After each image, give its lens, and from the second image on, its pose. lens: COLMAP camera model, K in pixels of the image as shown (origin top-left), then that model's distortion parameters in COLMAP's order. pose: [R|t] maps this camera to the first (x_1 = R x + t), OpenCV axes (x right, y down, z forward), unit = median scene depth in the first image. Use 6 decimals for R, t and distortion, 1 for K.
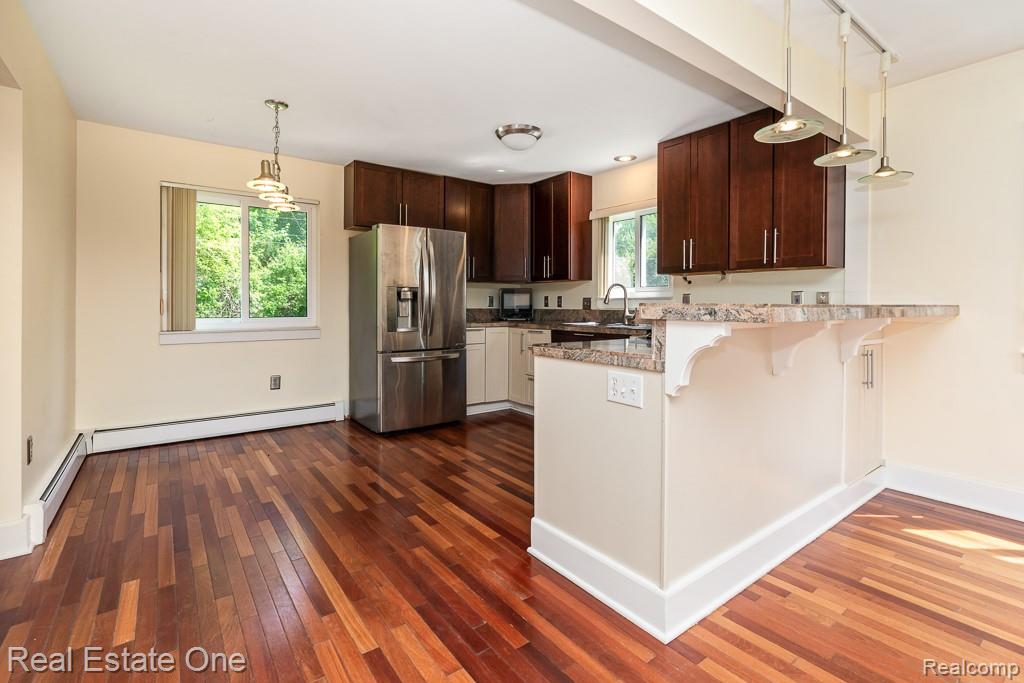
lens RADIAL K [[470.5, 0, 515.2], [0, 470.5, 306.2], [0, 0, 1]] dist [-0.000388, 0.000150]
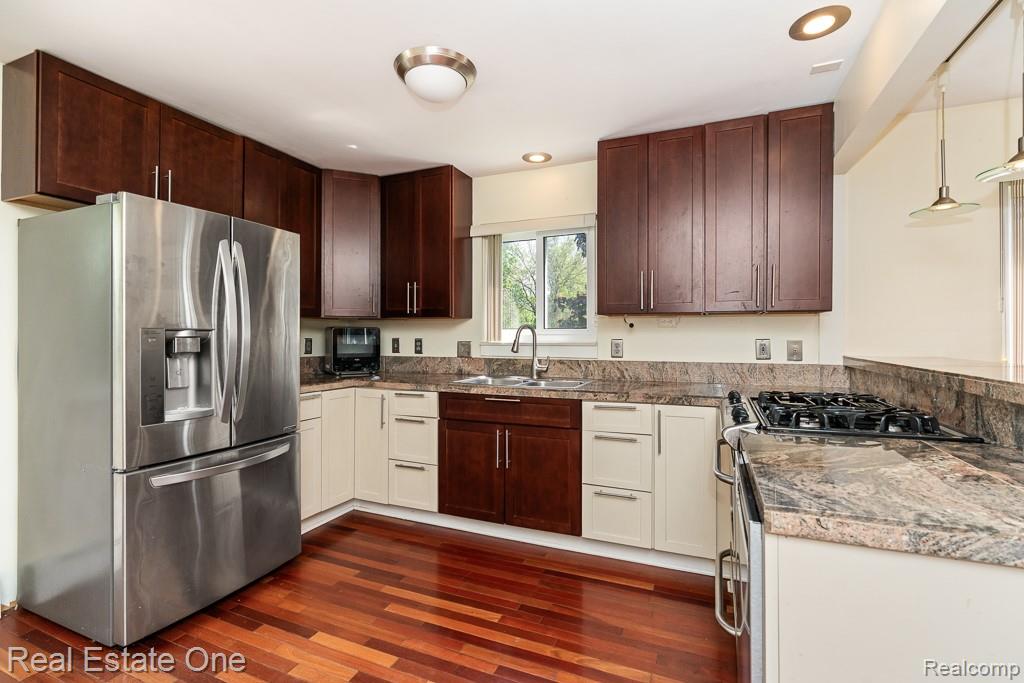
lens RADIAL K [[463.6, 0, 514.1], [0, 463.6, 332.6], [0, 0, 1]] dist [-0.003686, 0.000079]
pose [[0.865585, 0.000200, 0.500761, -0.167313], [0.004086, 0.999964, -0.007460, -0.030351], [-0.500745, 0.008503, 0.865553, 0.383585]]
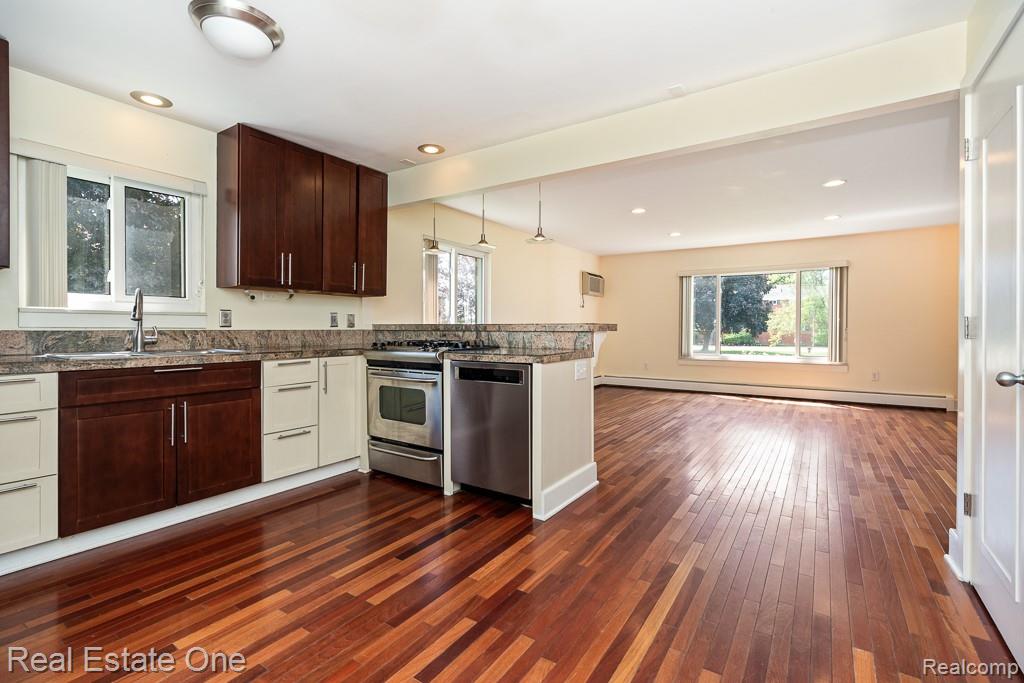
lens RADIAL K [[463.6, 0, 514.1], [0, 463.6, 332.6], [0, 0, 1]] dist [-0.003686, 0.000079]
pose [[-0.331887, -0.012850, 0.943232, -0.549331], [-0.001078, 0.999912, 0.013242, 0.002713], [-0.943318, 0.003378, -0.331872, 0.740303]]
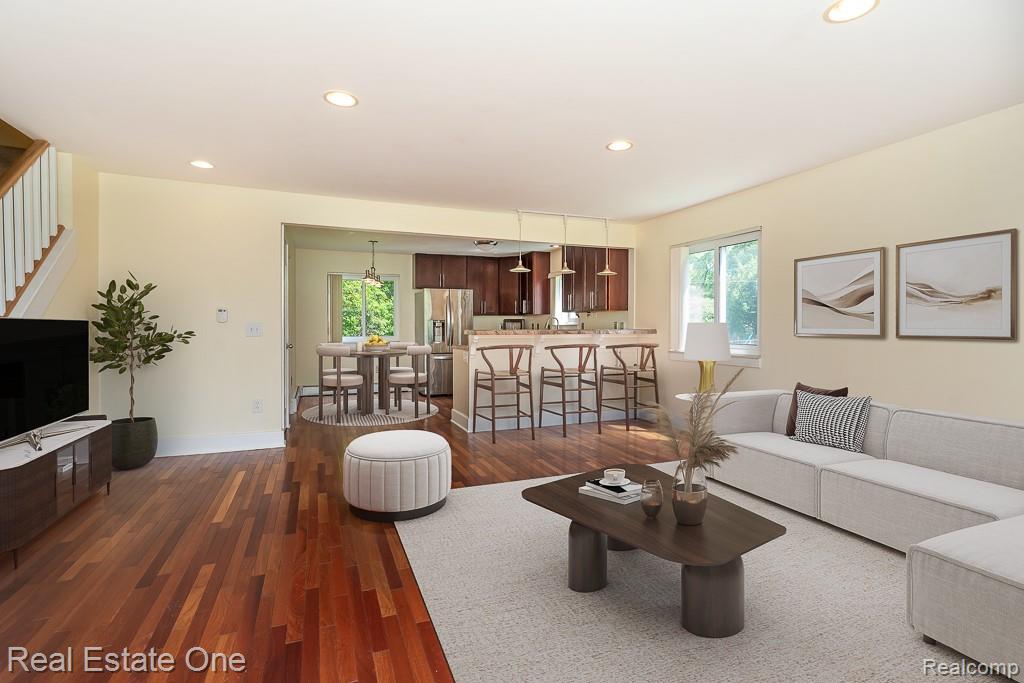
lens RADIAL K [[498.4, 0, 526.0], [0, 498.4, 326.7], [0, 0, 1]] dist [-0.000640, -0.000043]
pose [[0.970589, -0.004498, -0.240699, 0.579325], [0.003161, 0.999977, -0.005941, -0.000369], [0.240721, 0.005005, 0.970582, -0.854227]]
